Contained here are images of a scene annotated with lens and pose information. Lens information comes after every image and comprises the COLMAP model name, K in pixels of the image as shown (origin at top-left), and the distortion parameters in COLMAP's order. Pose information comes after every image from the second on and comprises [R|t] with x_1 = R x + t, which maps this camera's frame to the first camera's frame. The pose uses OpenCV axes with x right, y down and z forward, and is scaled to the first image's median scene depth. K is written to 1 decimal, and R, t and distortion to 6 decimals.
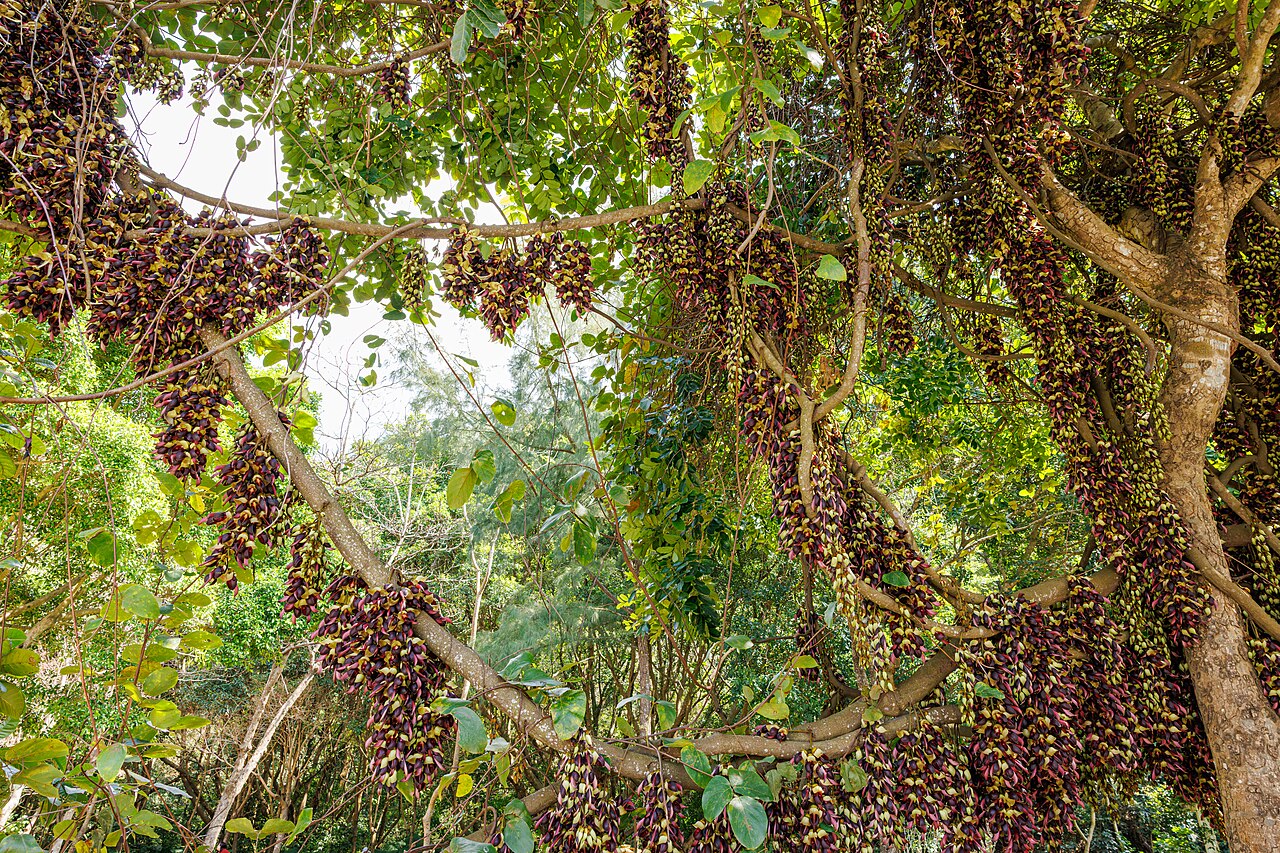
lens RADIAL K [[857.2, 0, 639.3], [0, 857.2, 427.4], [0, 0, 1]] dist [-0.000330, 0.000710]
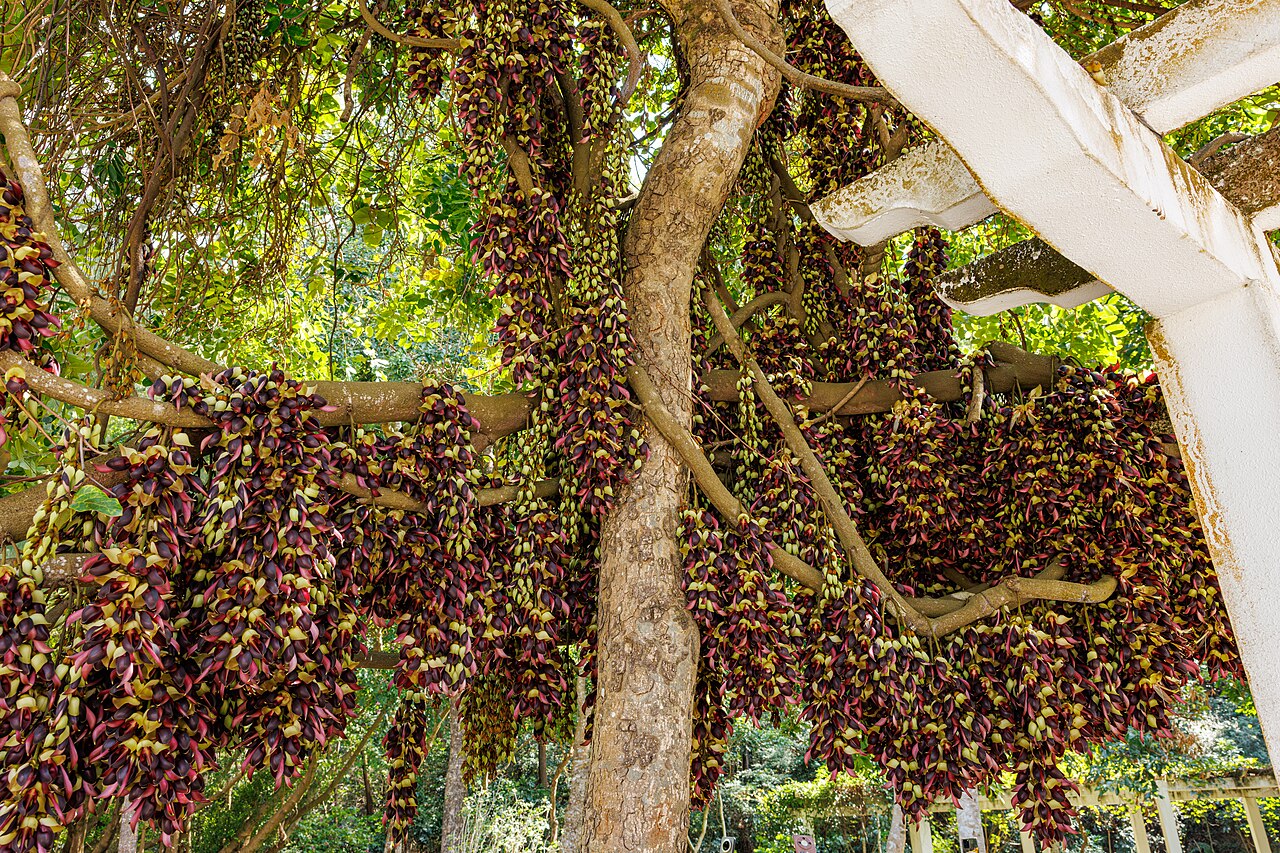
lens RADIAL K [[1067.5, 0, 640.7], [0, 1067.5, 426.2], [0, 0, 1]] dist [-0.019857, -0.002051]
pose [[0.929161, 0.121869, 0.349009, 0.382635], [-0.143675, 0.988926, 0.037186, 0.156018], [-0.340612, -0.084695, 0.936381, 0.252722]]
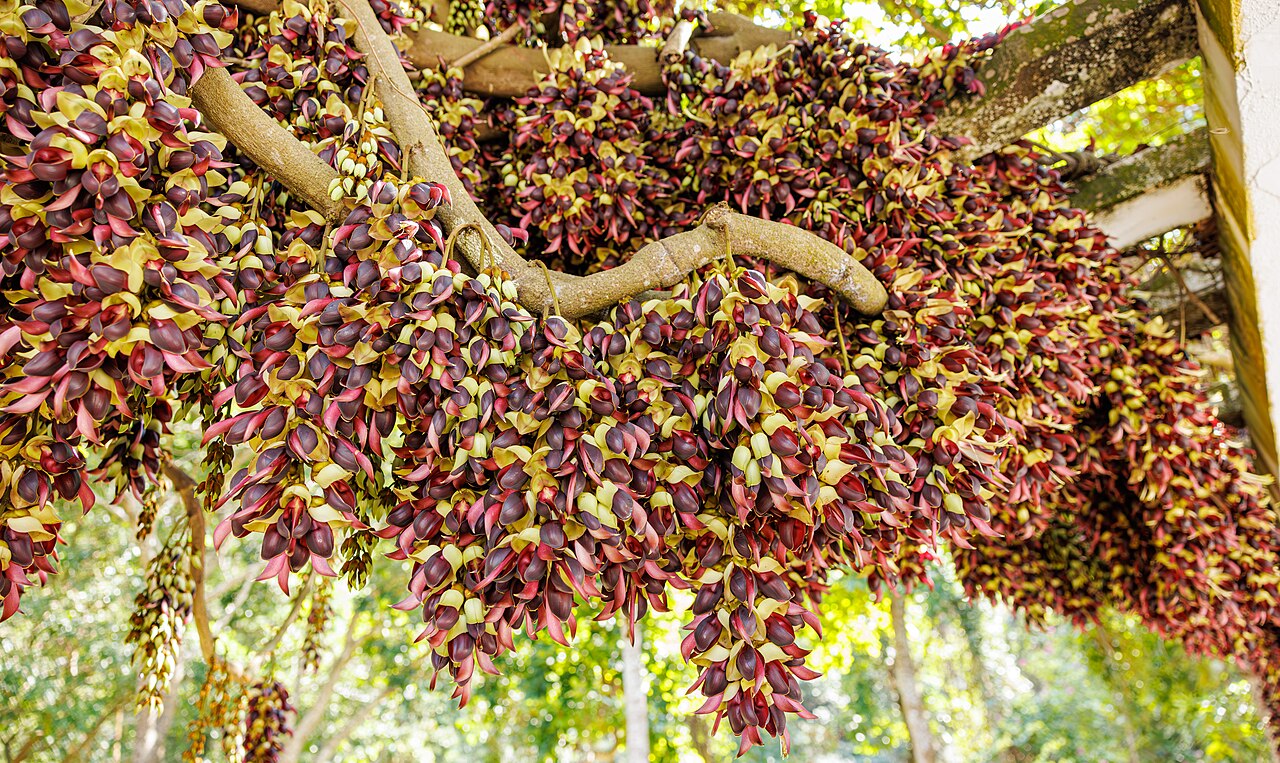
lens RADIAL K [[942.5, 0, 639.8], [0, 942.5, 381.4], [0, 0, 1]] dist [-0.004103, -0.000859]
pose [[0.789157, 0.251197, 0.560474, 0.641142], [-0.233421, 0.966732, -0.104615, 0.313183], [-0.568107, -0.048269, 0.821538, 0.525270]]
